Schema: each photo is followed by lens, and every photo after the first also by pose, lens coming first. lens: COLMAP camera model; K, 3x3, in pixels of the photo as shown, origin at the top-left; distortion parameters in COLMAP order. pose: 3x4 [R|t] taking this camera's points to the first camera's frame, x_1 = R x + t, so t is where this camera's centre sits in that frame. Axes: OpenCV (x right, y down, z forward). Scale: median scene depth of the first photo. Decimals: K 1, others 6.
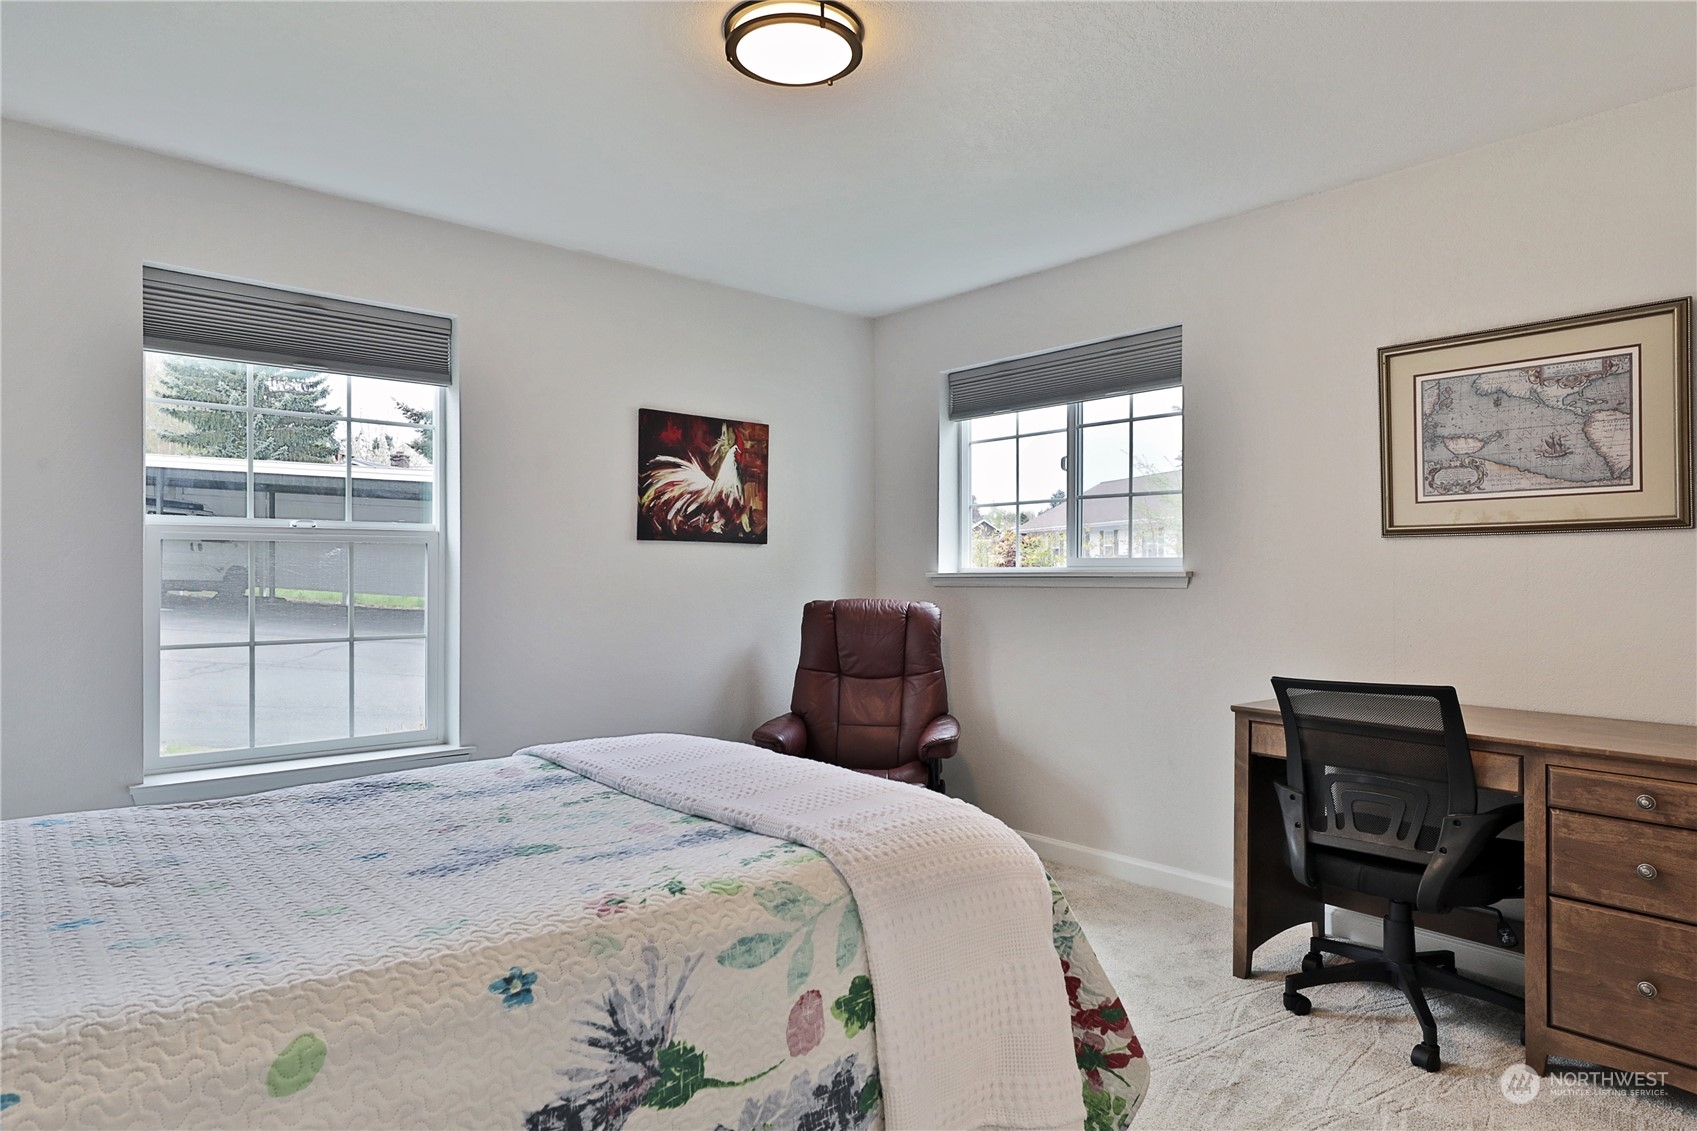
lens RADIAL K [[958.7, 0, 848.5], [0, 958.7, 565.5], [0, 0, 1]] dist [0.003076, 0.001110]
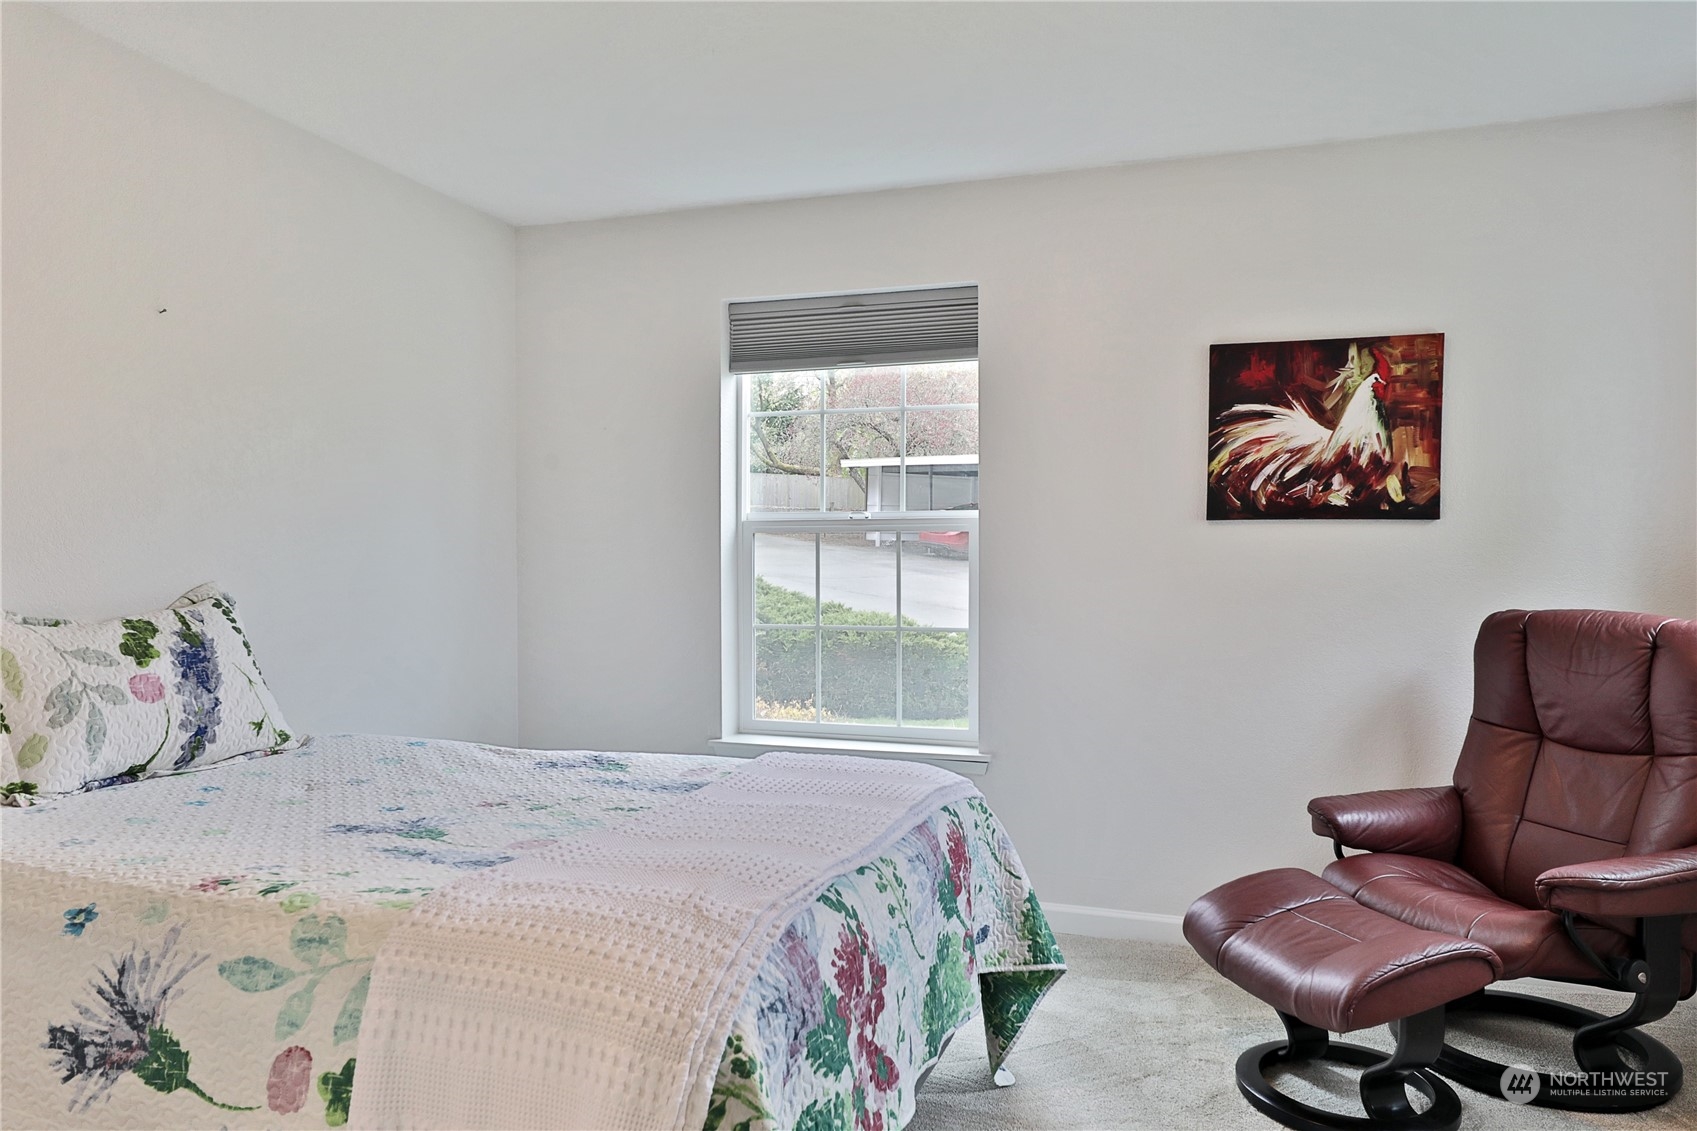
lens RADIAL K [[1090.6, 0, 848.5], [0, 1090.6, 565.5], [0, 0, 1]] dist [0.010103, 0.001122]
pose [[0.534841, 0.005681, -0.844934, 0.355946], [0.004902, 0.999940, 0.009826, -0.000575], [0.844939, -0.009397, 0.534781, 0.298060]]
